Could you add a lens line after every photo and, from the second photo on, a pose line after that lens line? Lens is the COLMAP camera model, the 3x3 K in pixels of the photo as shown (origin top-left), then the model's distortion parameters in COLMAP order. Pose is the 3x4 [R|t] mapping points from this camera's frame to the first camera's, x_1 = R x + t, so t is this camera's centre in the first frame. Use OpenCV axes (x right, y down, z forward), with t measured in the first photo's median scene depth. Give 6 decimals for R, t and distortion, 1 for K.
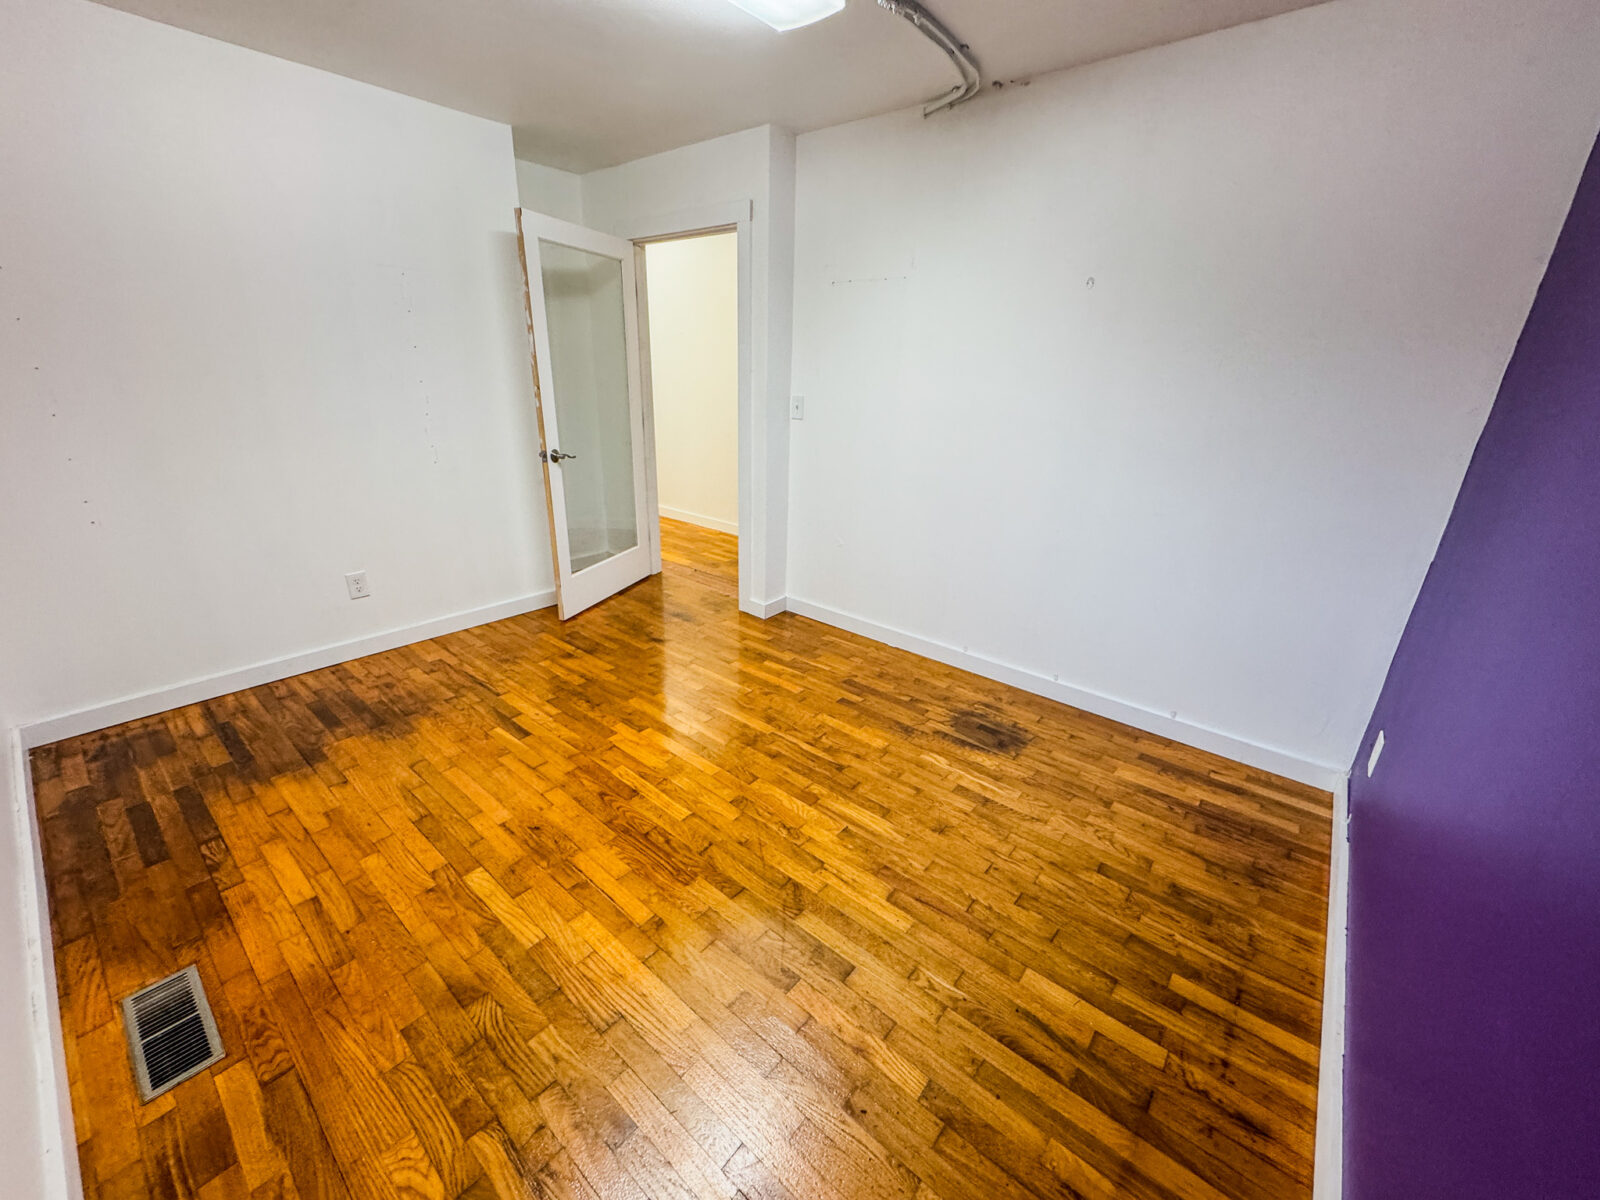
lens RADIAL K [[638.8, 0, 801.1], [0, 638.8, 602.0], [0, 0, 1]] dist [-0.016644, -0.000568]
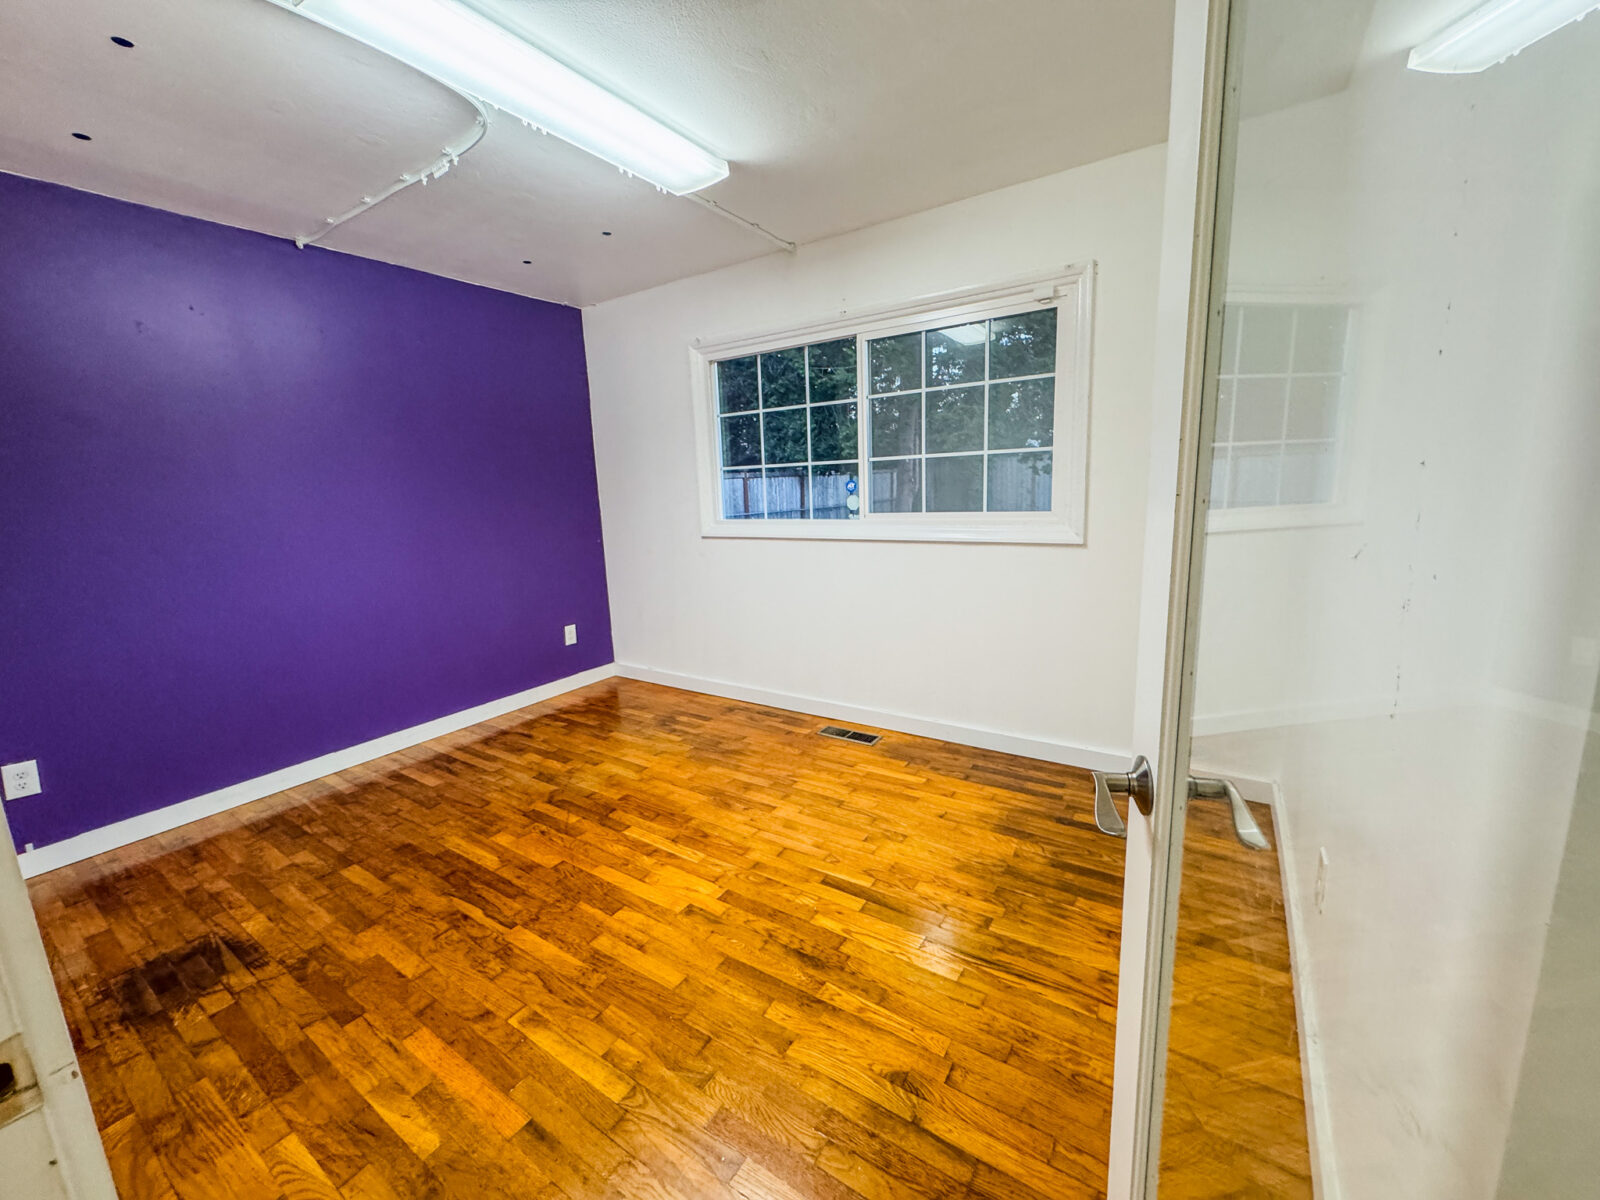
lens RADIAL K [[638.8, 0, 802.8], [0, 638.8, 599.7], [0, 0, 1]] dist [-0.016644, -0.000568]
pose [[-0.993748, 0.023978, -0.109041, -0.341859], [-0.034204, 0.864319, 0.501780, -0.556724], [0.106278, 0.502372, -0.858095, 1.621975]]
